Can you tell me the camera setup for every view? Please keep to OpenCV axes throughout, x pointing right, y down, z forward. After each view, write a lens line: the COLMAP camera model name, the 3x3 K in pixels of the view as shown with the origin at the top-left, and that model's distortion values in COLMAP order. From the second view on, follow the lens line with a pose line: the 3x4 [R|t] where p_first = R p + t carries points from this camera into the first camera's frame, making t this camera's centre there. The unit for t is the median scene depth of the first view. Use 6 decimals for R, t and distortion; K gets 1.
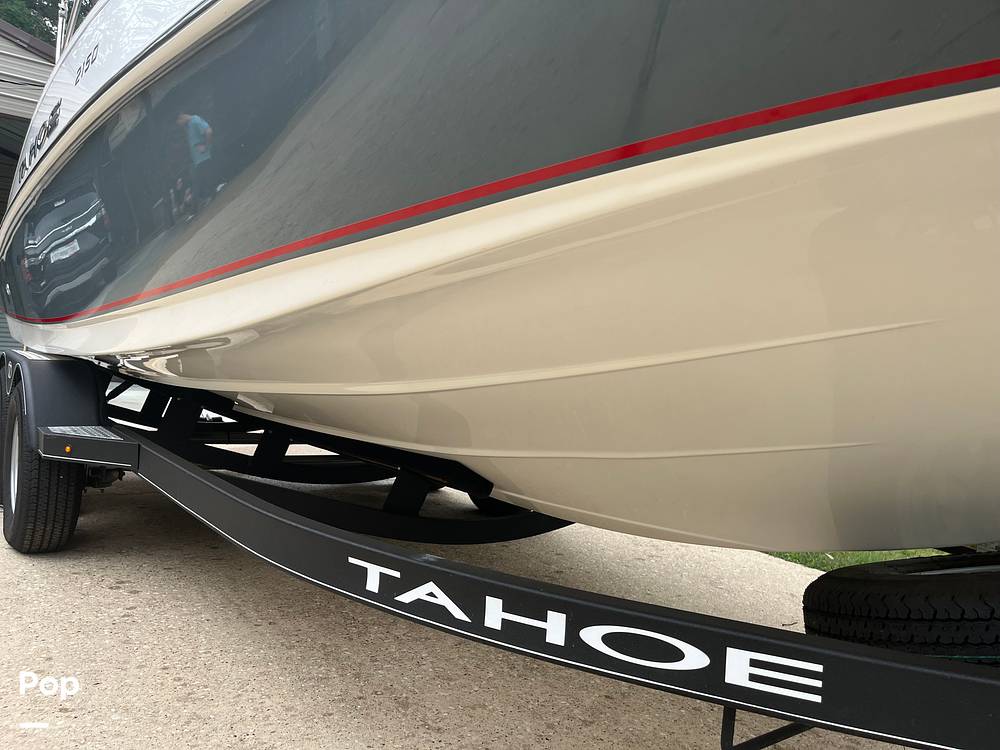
lens RADIAL K [[787.8, 0, 500.0], [0, 787.8, 375.0], [0, 0, 1]] dist [0.000683, 0.000443]
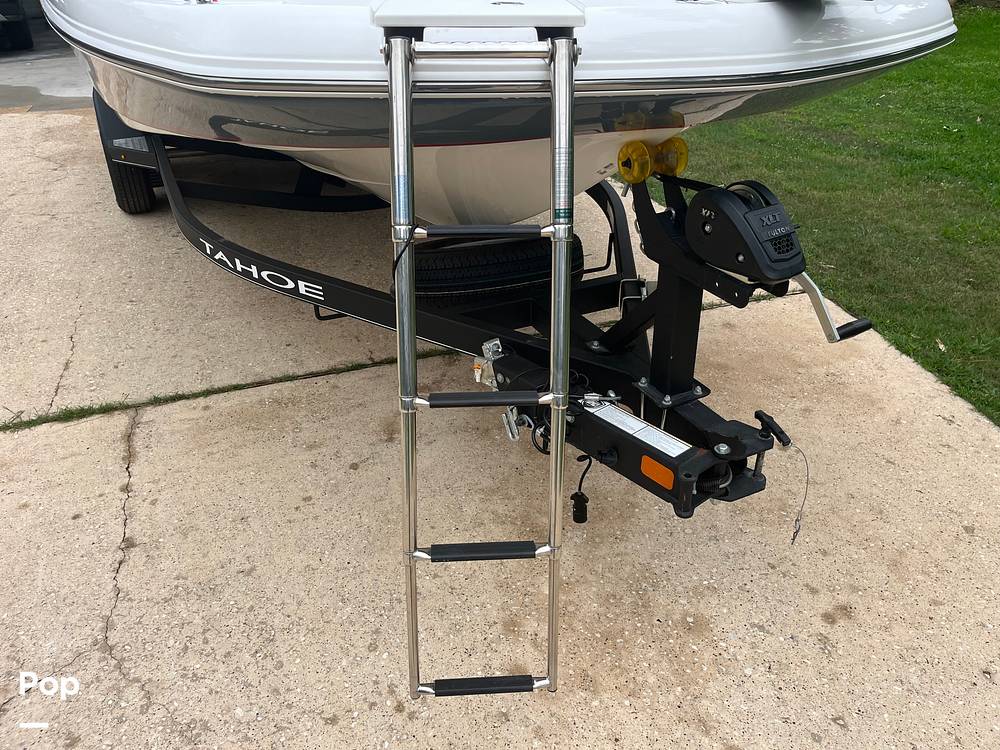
lens RADIAL K [[770.4, 0, 500.0], [0, 770.4, 375.0], [0, 0, 1]] dist [0.113435, -0.168518]
pose [[0.976875, 0.024947, -0.212350, 1.355469], [0.078234, 0.882590, 0.463589, -0.468084], [0.198983, -0.469481, 0.860228, -1.109874]]
